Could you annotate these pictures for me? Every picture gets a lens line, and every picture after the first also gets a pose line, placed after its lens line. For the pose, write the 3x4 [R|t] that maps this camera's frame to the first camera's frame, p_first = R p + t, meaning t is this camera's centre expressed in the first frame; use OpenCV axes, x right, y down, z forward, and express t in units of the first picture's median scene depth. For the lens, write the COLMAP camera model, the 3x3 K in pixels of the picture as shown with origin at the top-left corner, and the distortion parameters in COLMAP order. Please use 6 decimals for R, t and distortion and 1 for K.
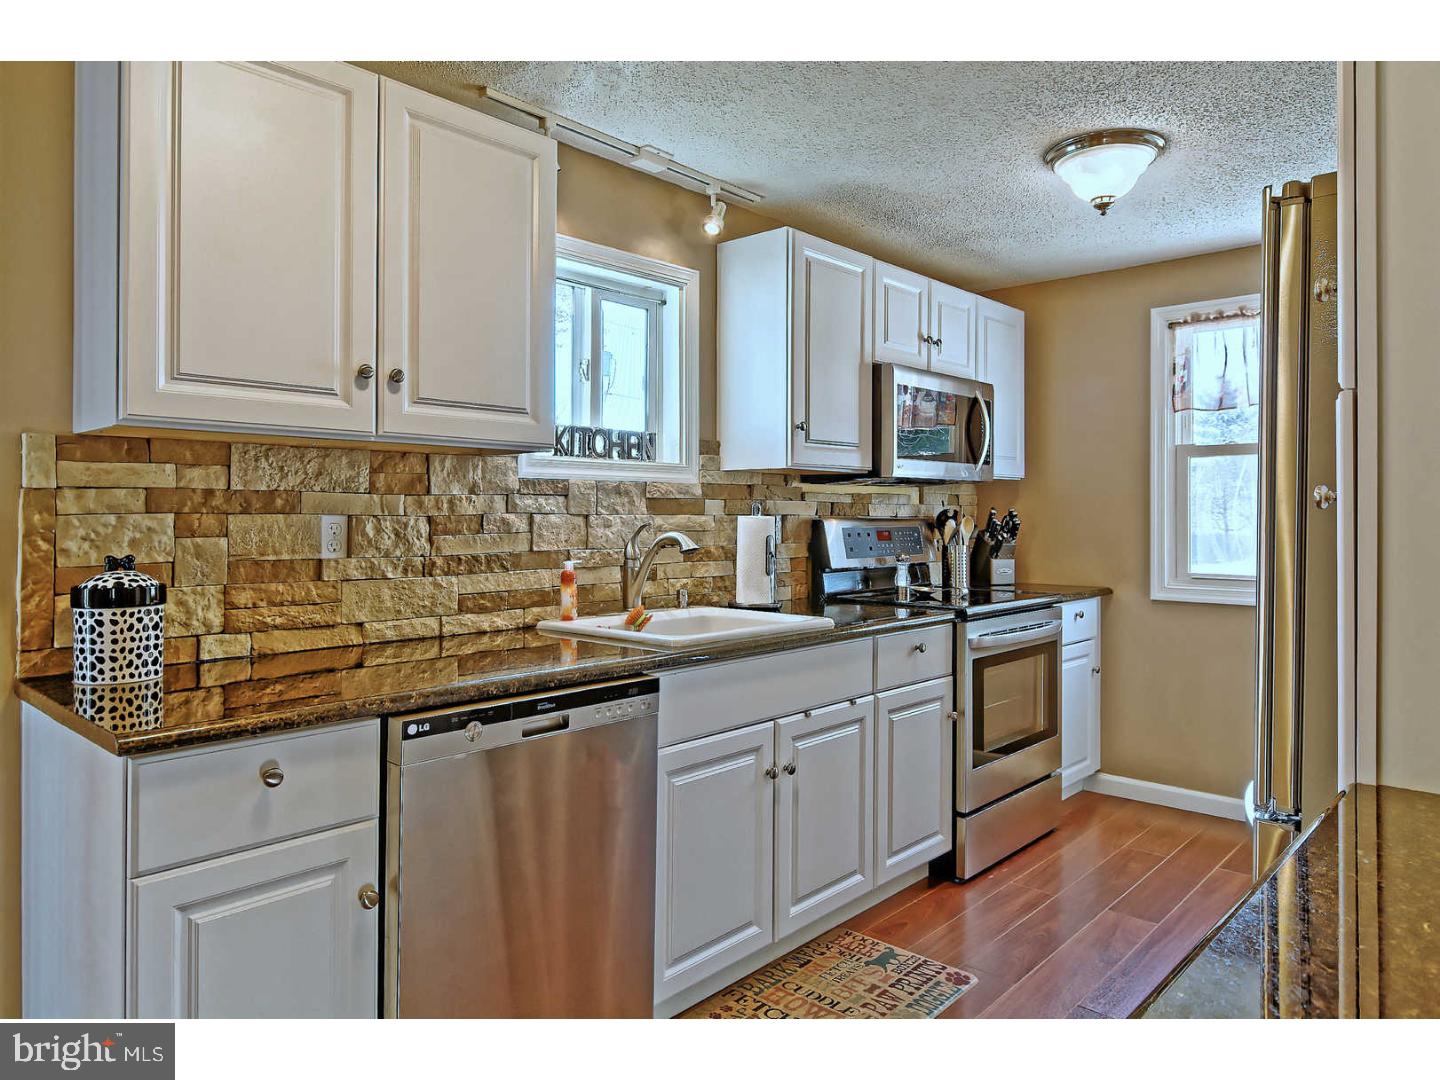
lens RADIAL K [[944.0, 0, 752.6], [0, 944.0, 516.2], [0, 0, 1]] dist [-0.021705, 0.000360]
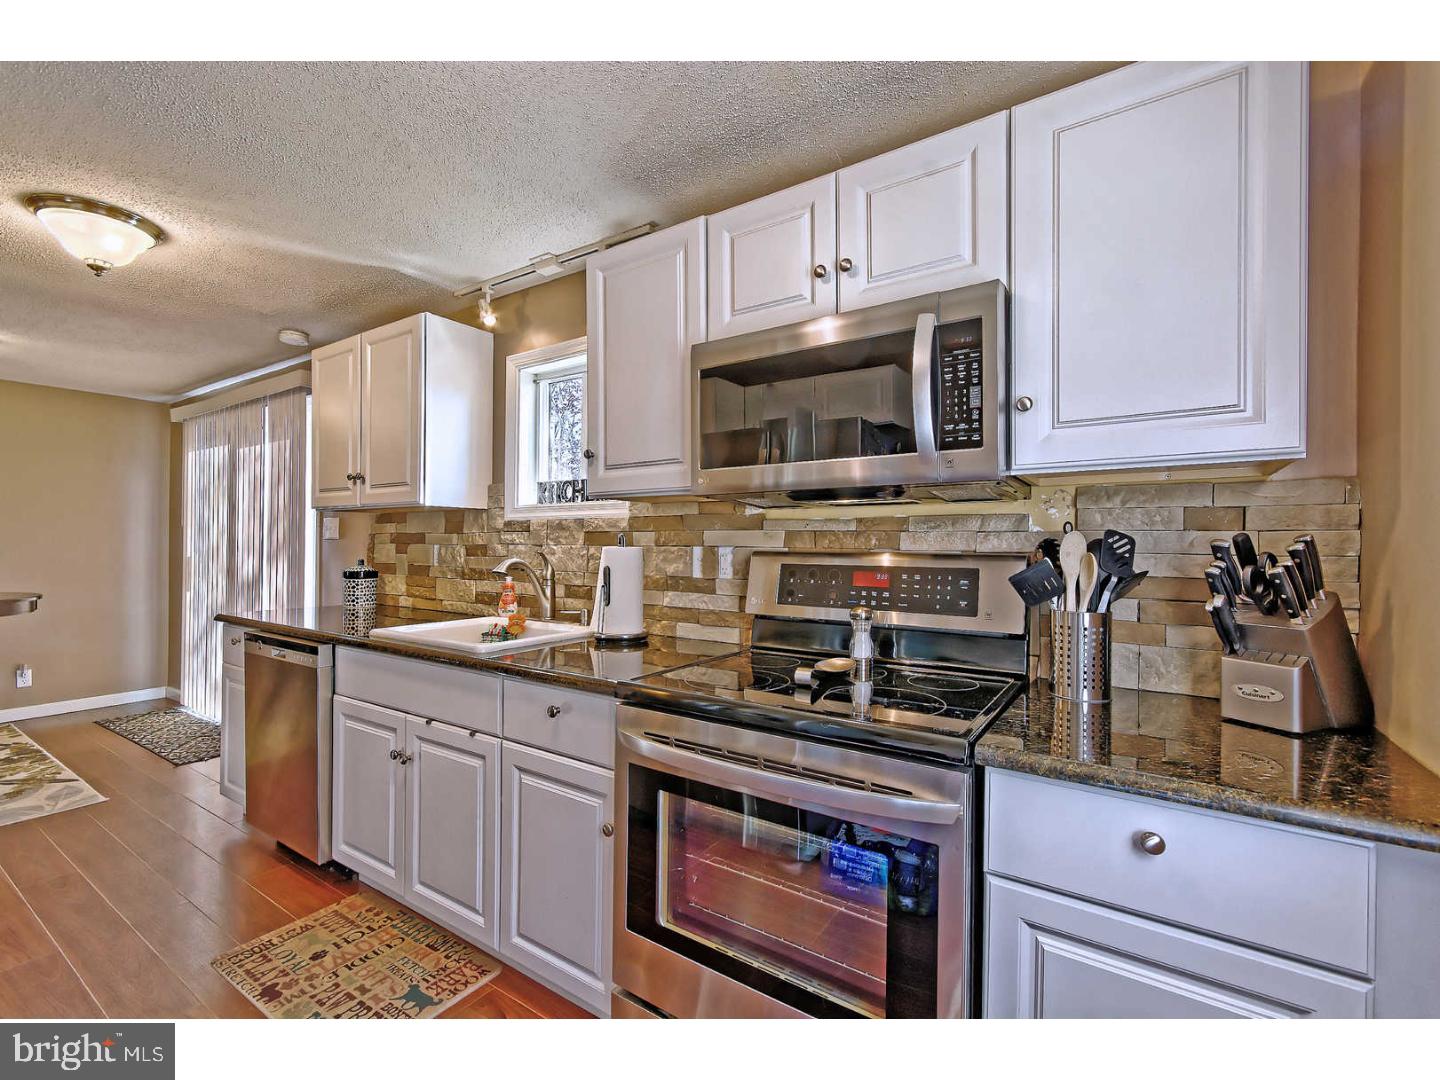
lens RADIAL K [[648.9, 0, 732.5], [0, 648.9, 545.8], [0, 0, 1]] dist [0.001332, 0.000115]
pose [[0.128770, 0.000989, -0.991674, 0.715915], [-0.007304, 0.999973, 0.000049, -0.002065], [0.991648, 0.007237, 0.128773, 1.034534]]
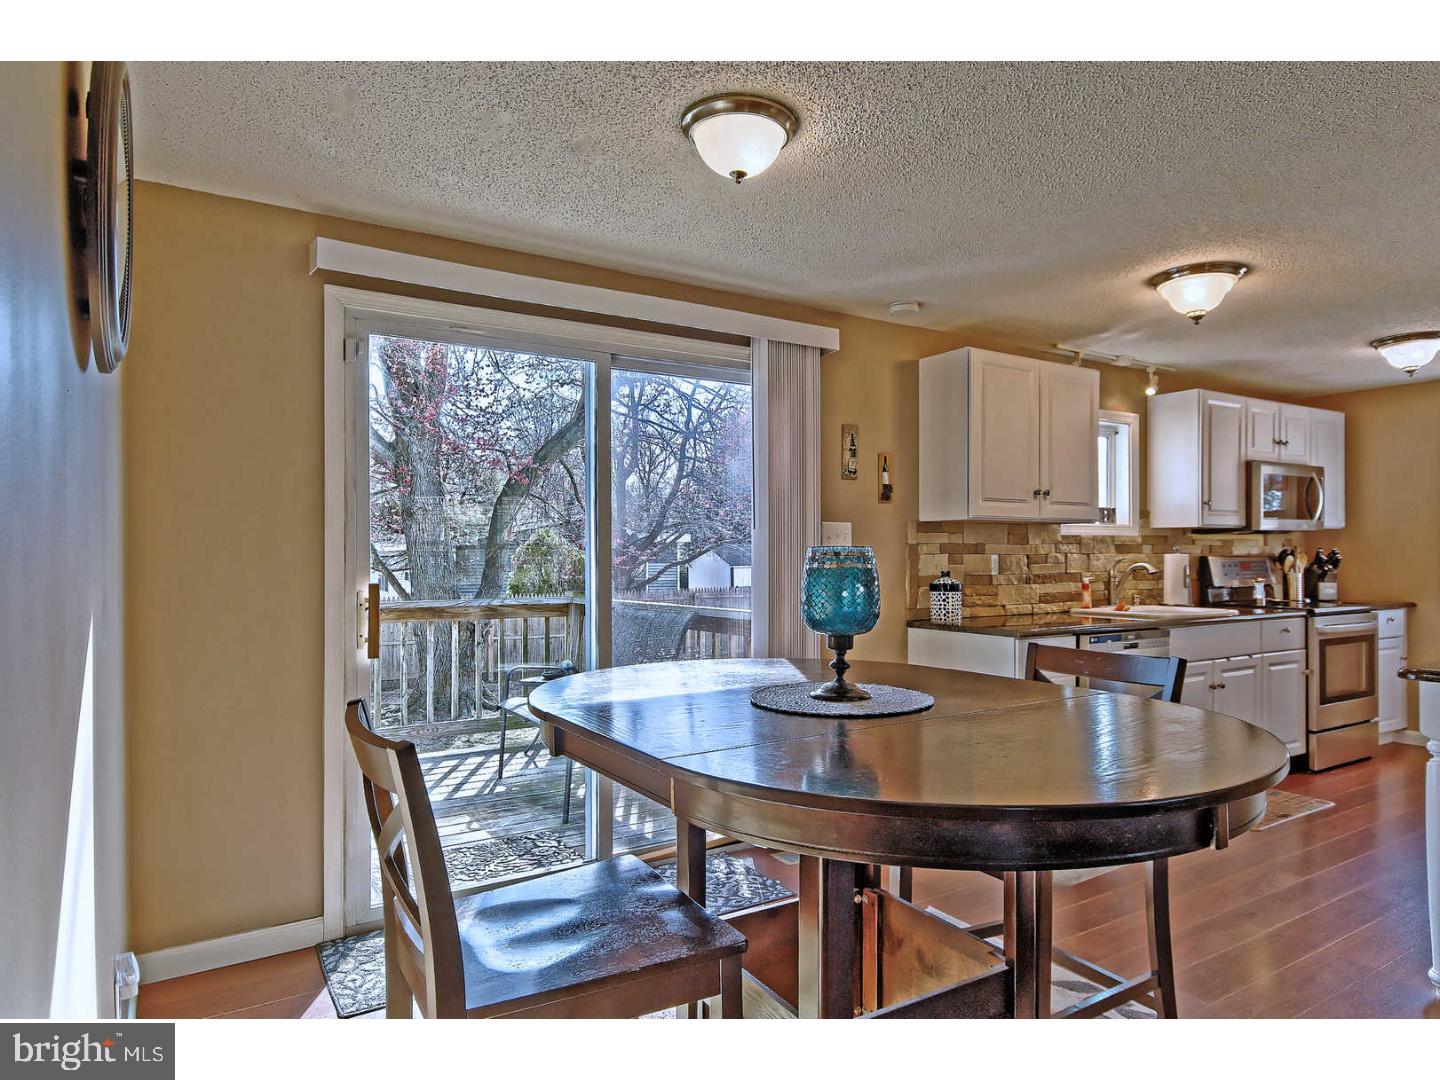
lens RADIAL K [[883.8, 0, 729.6], [0, 883.8, 558.5], [0, 0, 1]] dist [-0.001284, -0.000671]
pose [[0.958999, -0.004551, -0.283373, -0.325250], [0.005121, 0.999986, 0.001272, 0.001670], [0.283363, -0.002671, 0.959009, -0.797976]]
